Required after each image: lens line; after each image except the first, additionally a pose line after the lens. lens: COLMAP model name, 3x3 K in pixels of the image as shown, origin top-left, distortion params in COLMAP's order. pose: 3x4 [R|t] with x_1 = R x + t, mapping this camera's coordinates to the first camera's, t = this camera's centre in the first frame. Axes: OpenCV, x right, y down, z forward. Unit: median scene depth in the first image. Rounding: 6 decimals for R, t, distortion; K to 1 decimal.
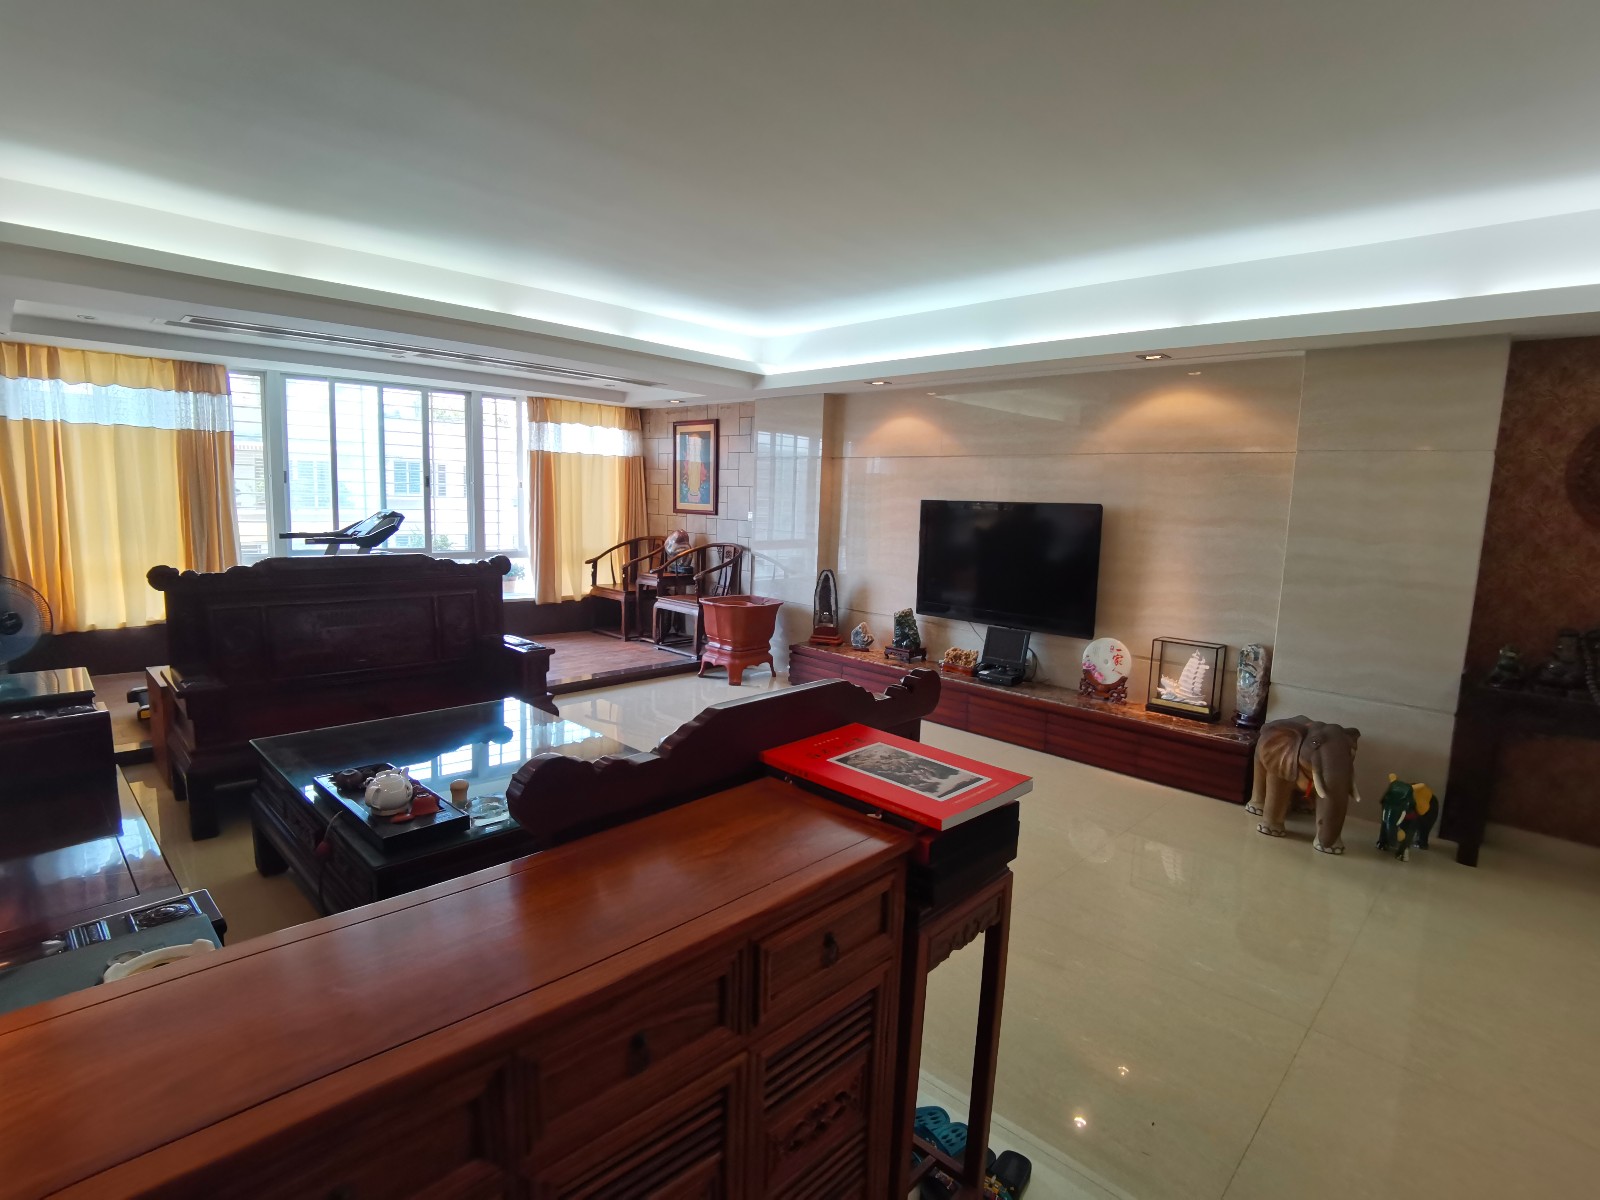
lens RADIAL K [[725.8, 0, 807.5], [0, 725.8, 604.3], [0, 0, 1]] dist [-0.103483, 0.028041]
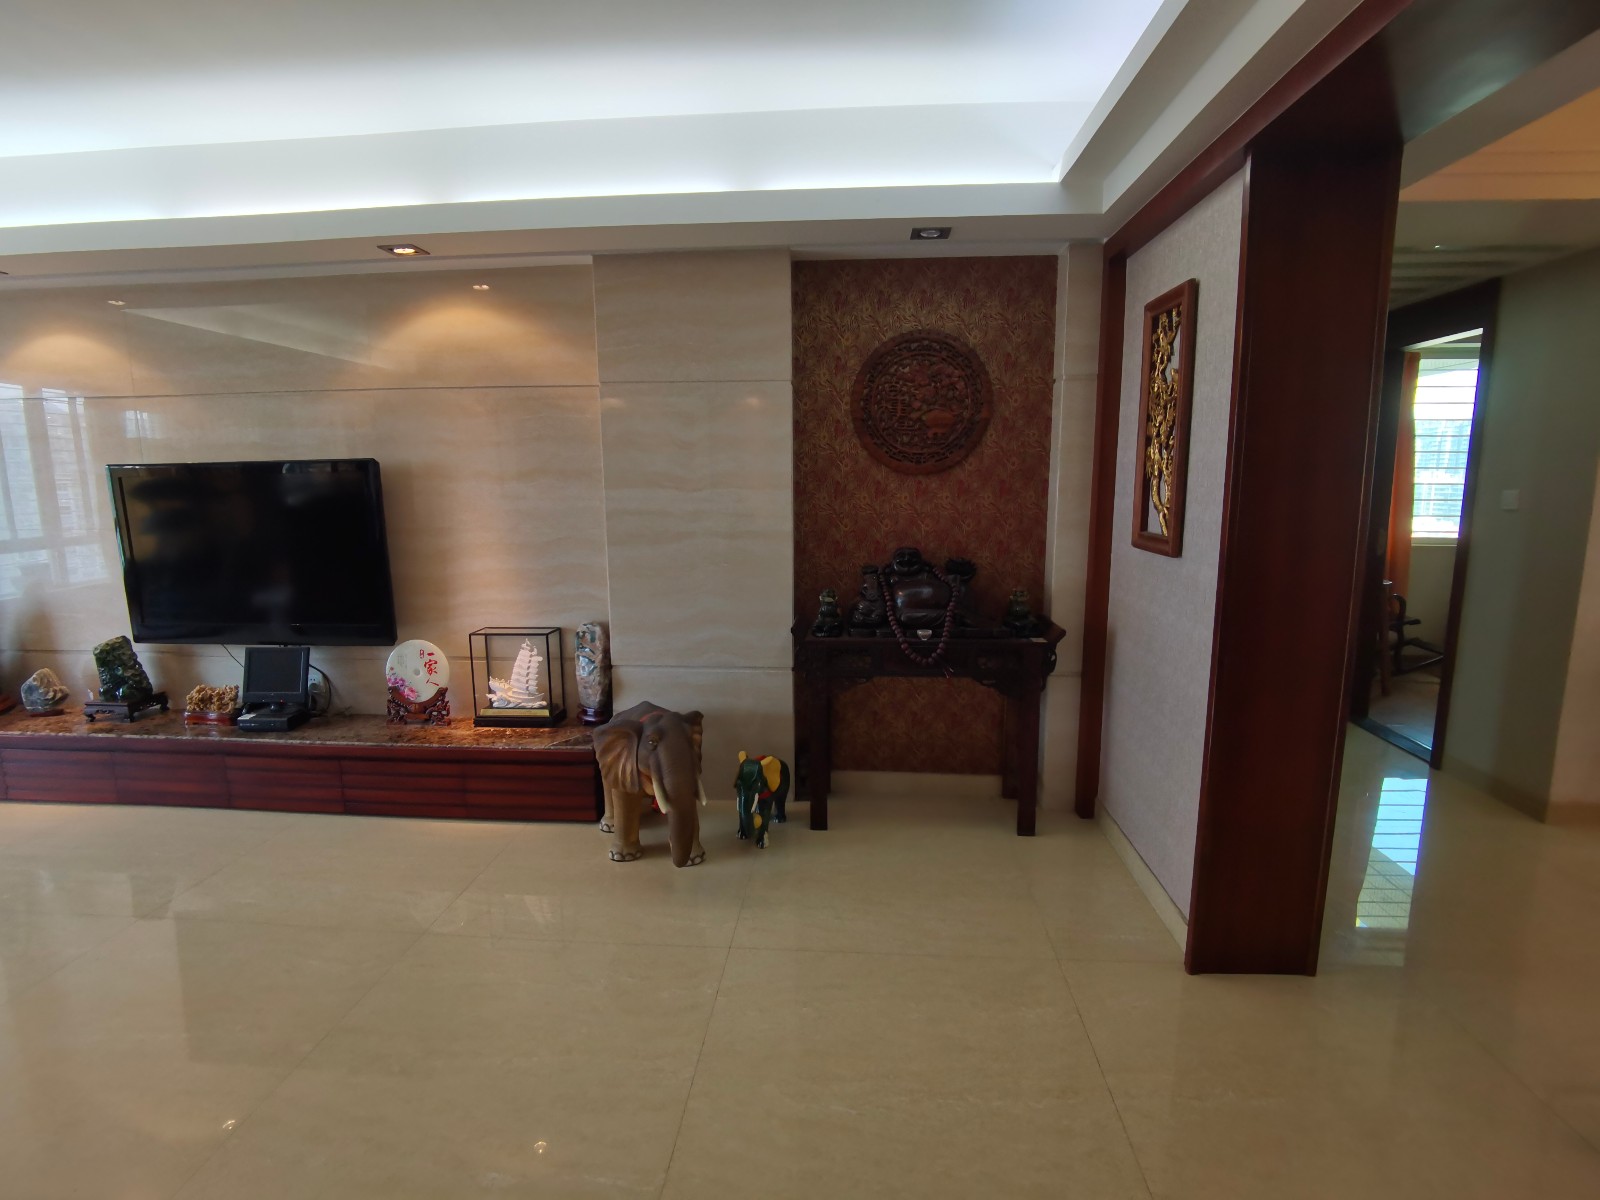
lens RADIAL K [[725.8, 0, 807.5], [0, 725.8, 604.3], [0, 0, 1]] dist [-0.103483, 0.028041]
pose [[0.718670, -0.144277, 0.680219, 0.244540], [0.112837, 0.989469, 0.090654, -0.011245], [-0.686135, 0.011603, 0.727381, 0.200687]]
